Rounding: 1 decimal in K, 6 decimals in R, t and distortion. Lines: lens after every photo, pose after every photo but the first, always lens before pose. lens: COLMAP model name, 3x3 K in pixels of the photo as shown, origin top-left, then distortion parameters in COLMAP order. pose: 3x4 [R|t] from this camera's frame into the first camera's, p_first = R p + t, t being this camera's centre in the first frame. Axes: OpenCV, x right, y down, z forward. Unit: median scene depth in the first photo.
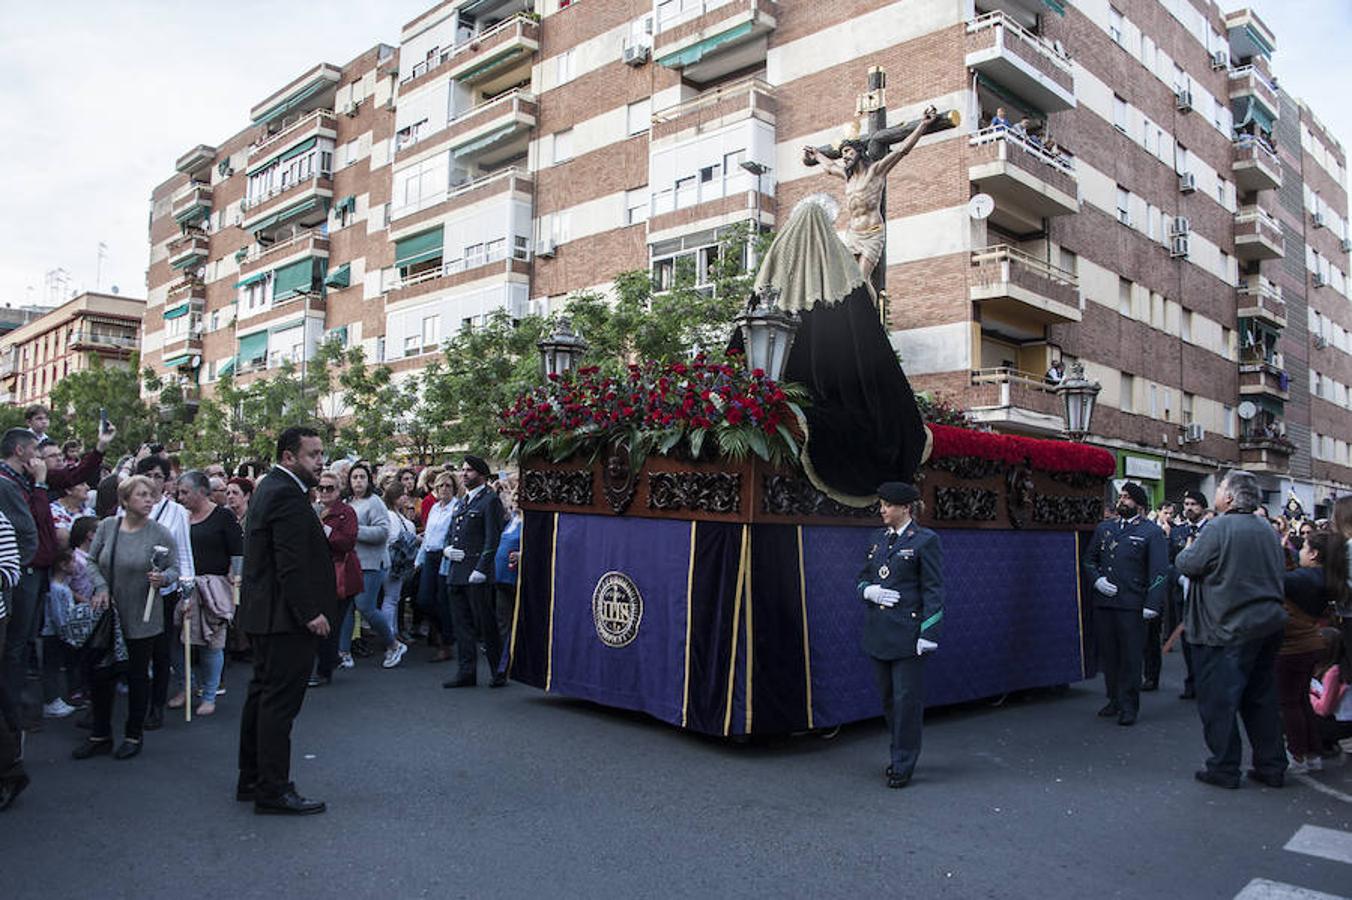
lens RADIAL K [[1061.9, 0, 674.7], [0, 1061.9, 456.0], [0, 0, 1]] dist [-0.141102, 0.073642]
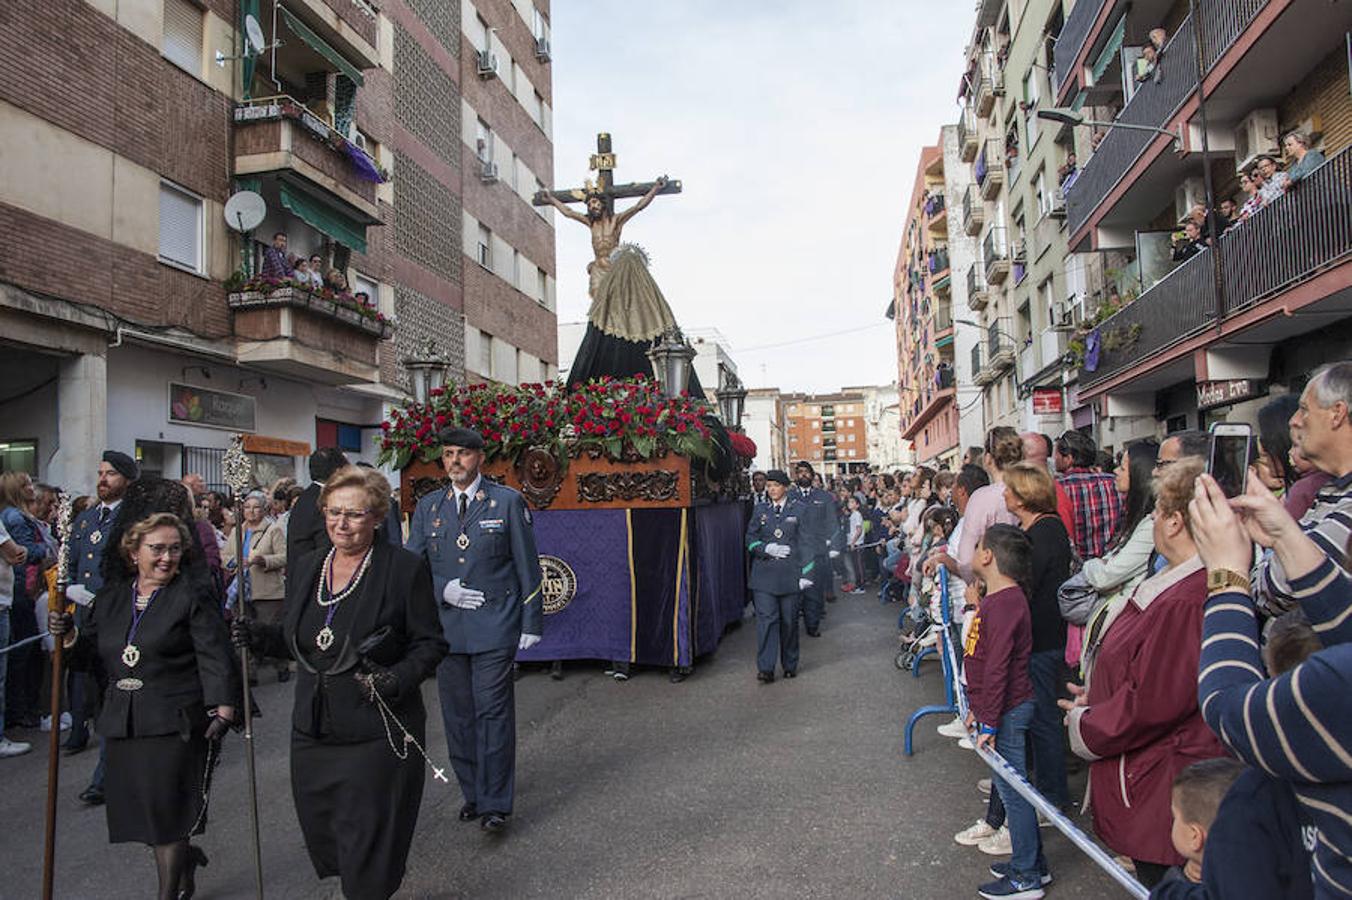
lens RADIAL K [[1061.9, 0, 675.4], [0, 1061.9, 454.6], [0, 0, 1]] dist [-0.141102, 0.073642]
pose [[0.798601, -0.022180, 0.601452, 0.486907], [0.016435, 0.999752, 0.015047, 0.051596], [-0.601637, -0.002132, 0.798767, 0.623296]]
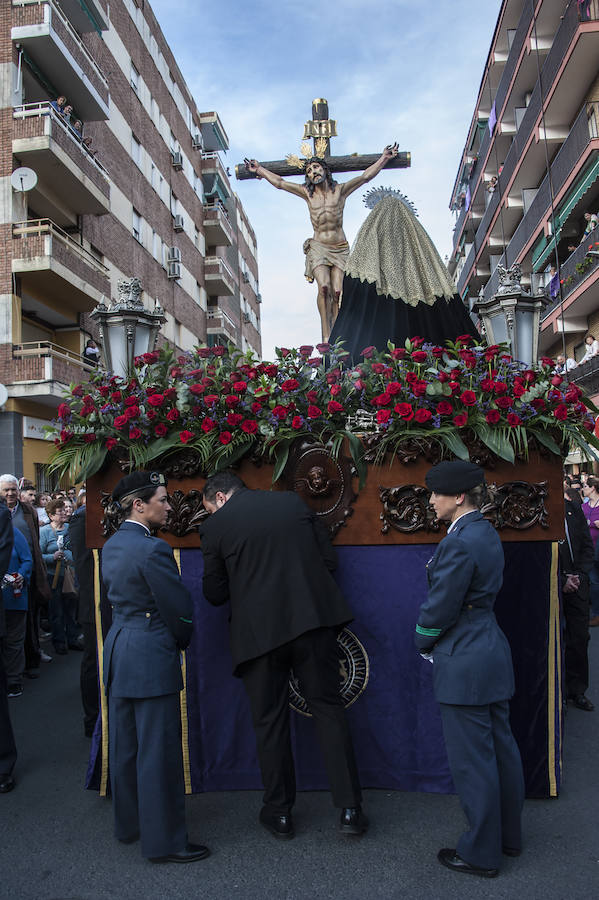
lens RADIAL K [[706.9, 0, 296.6], [0, 706.9, 452.4], [0, 0, 1]] dist [-0.141102, 0.073642]
pose [[0.767689, -0.025669, 0.640309, 0.051254], [0.022774, 0.999659, 0.012770, 0.011500], [-0.640418, 0.004779, 0.768011, 0.238277]]
